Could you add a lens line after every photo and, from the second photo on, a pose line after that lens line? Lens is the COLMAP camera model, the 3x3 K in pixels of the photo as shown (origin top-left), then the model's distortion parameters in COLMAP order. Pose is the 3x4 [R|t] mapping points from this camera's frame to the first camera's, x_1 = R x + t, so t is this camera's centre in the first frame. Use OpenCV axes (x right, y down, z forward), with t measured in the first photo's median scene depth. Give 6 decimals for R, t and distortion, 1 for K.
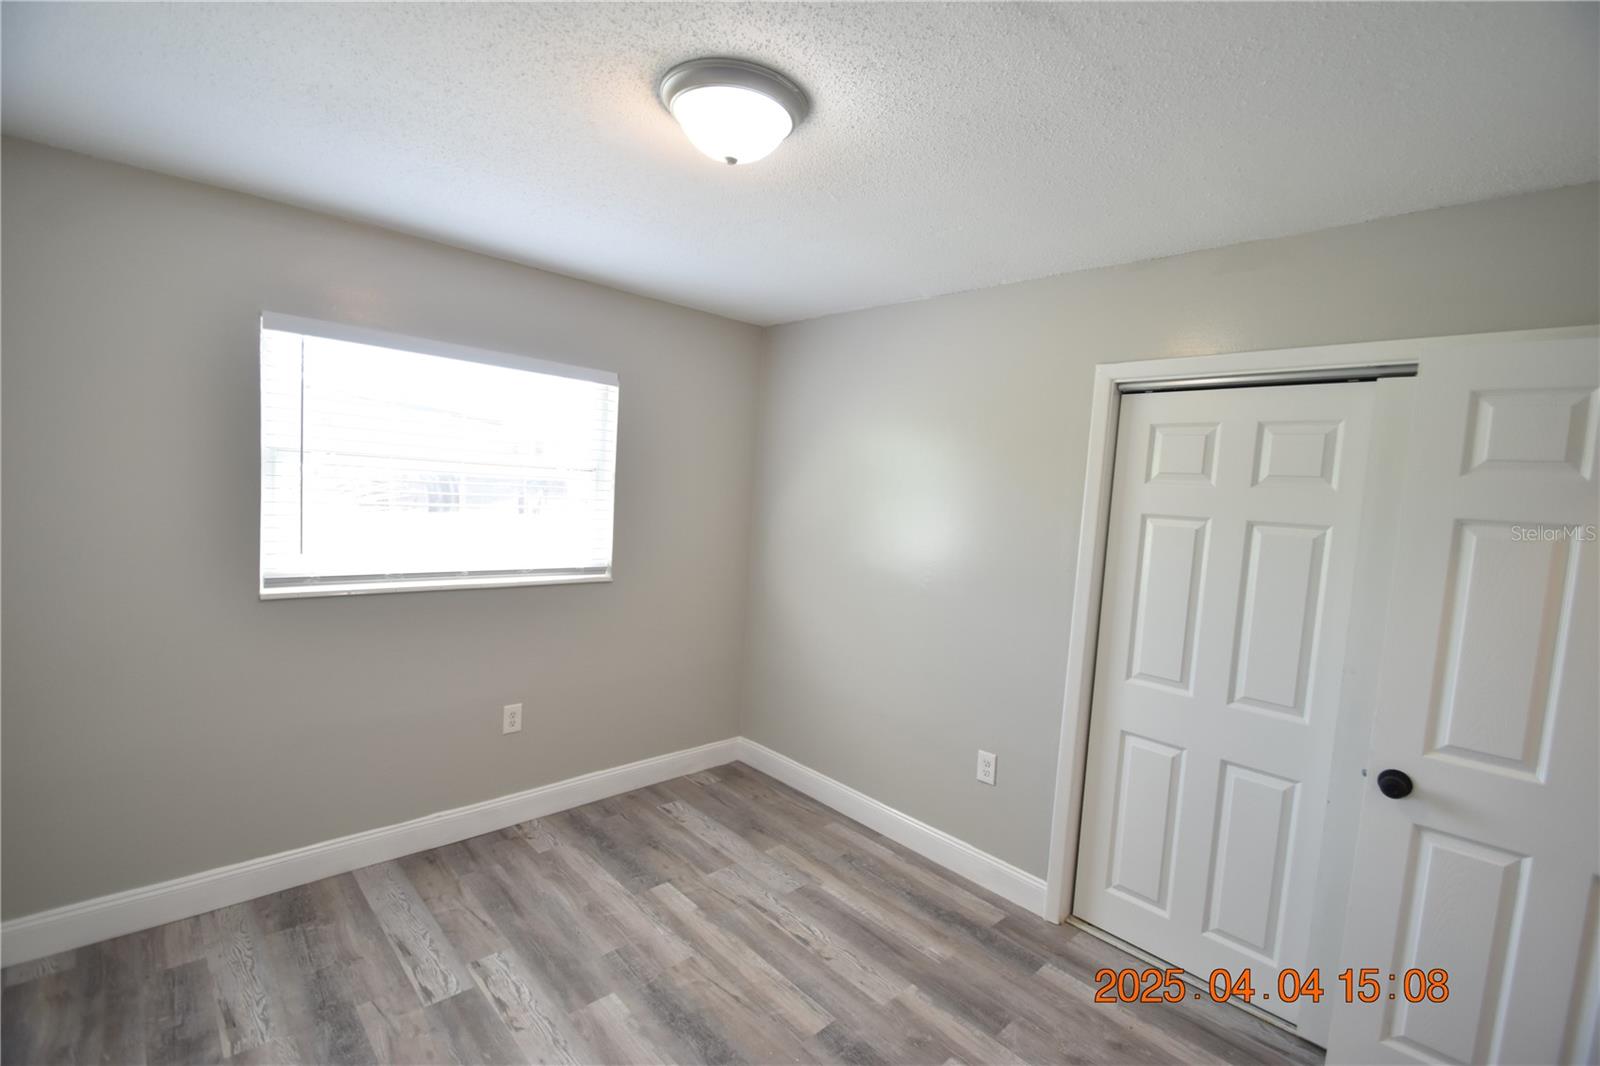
lens RADIAL K [[701.9, 0, 799.9], [0, 701.9, 532.5], [0, 0, 1]] dist [0.004758, -0.010524]
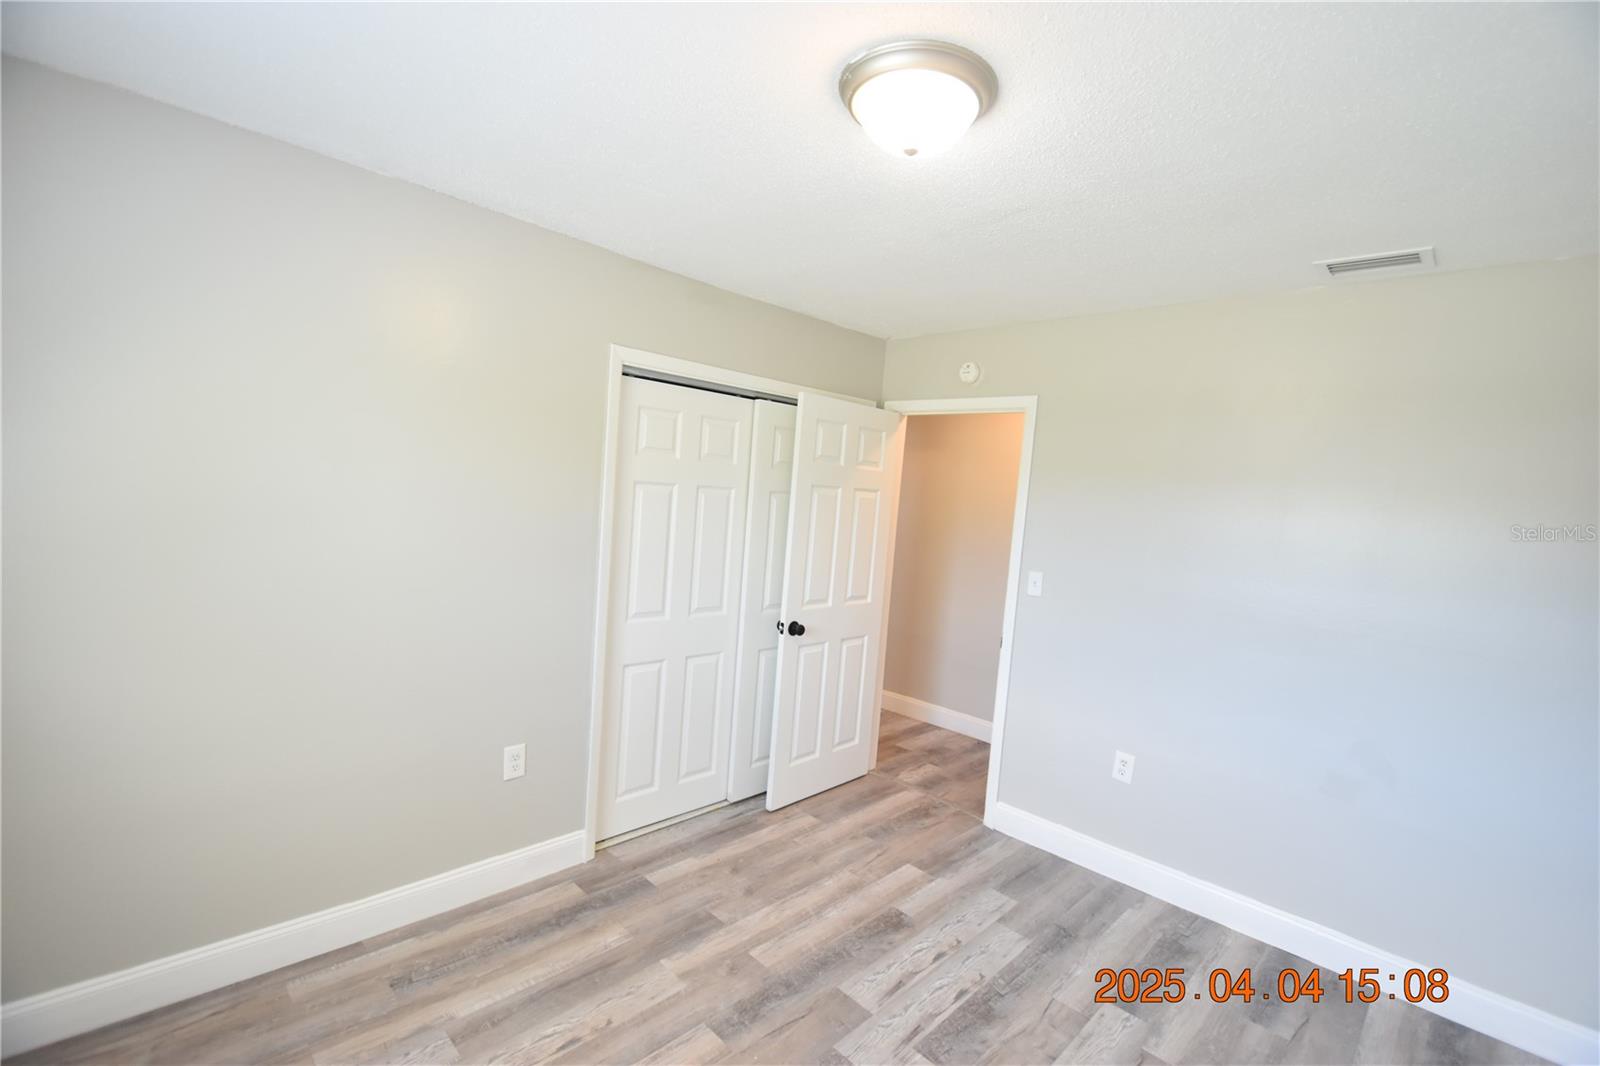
lens RADIAL K [[701.9, 0, 799.5], [0, 701.9, 534.6], [0, 0, 1]] dist [0.004758, -0.010524]
pose [[-0.030157, -0.127085, 0.991433, -0.703995], [-0.013246, 0.991848, 0.126735, -0.090437], [-0.999457, -0.009311, -0.031595, 0.761261]]
